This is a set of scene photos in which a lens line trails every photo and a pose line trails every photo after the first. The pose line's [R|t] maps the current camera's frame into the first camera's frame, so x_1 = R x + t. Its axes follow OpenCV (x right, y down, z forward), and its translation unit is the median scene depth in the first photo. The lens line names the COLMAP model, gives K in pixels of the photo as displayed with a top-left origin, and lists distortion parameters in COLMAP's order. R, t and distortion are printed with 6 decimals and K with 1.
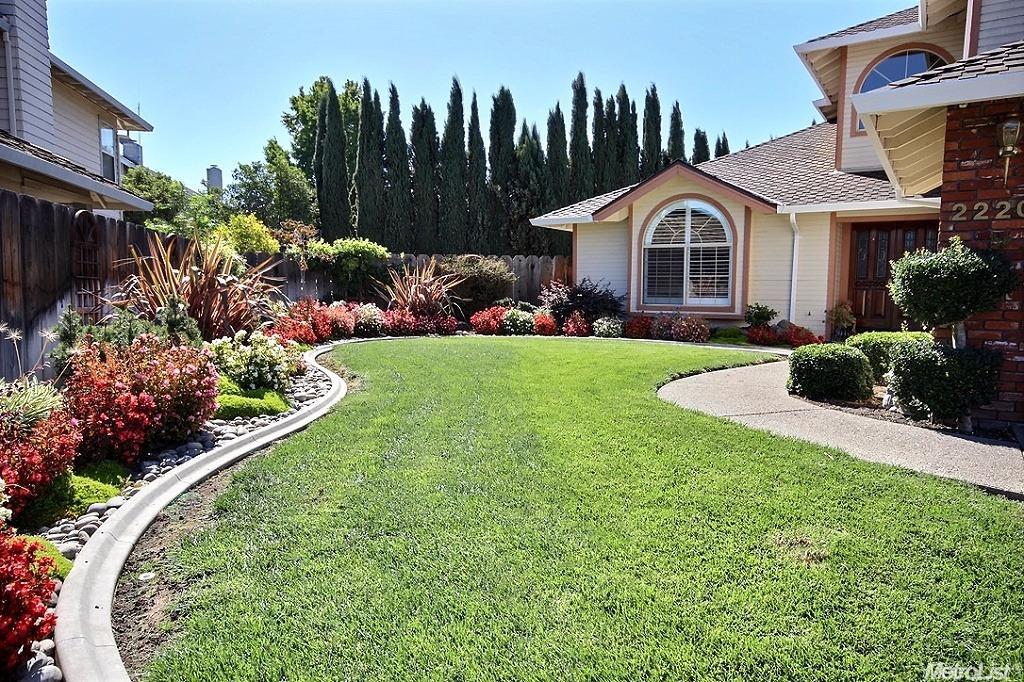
lens RADIAL K [[679.6, 0, 511.7], [0, 679.6, 357.1], [0, 0, 1]] dist [-0.028615, 0.003506]
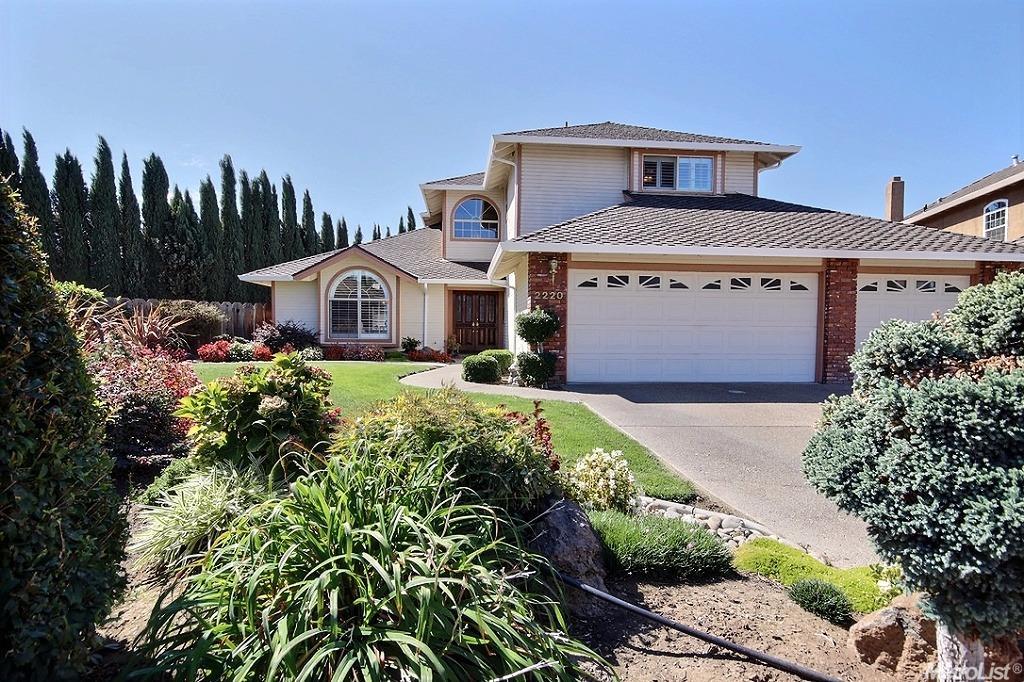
lens RADIAL K [[520.2, 0, 512.0], [0, 520.2, 341.0], [0, 0, 1]] dist [0.000828, 0.000527]
pose [[0.791035, -0.012020, 0.611653, -0.156270], [0.057509, 0.996841, -0.054785, 0.011081], [-0.609062, 0.078512, 0.789227, -0.110998]]
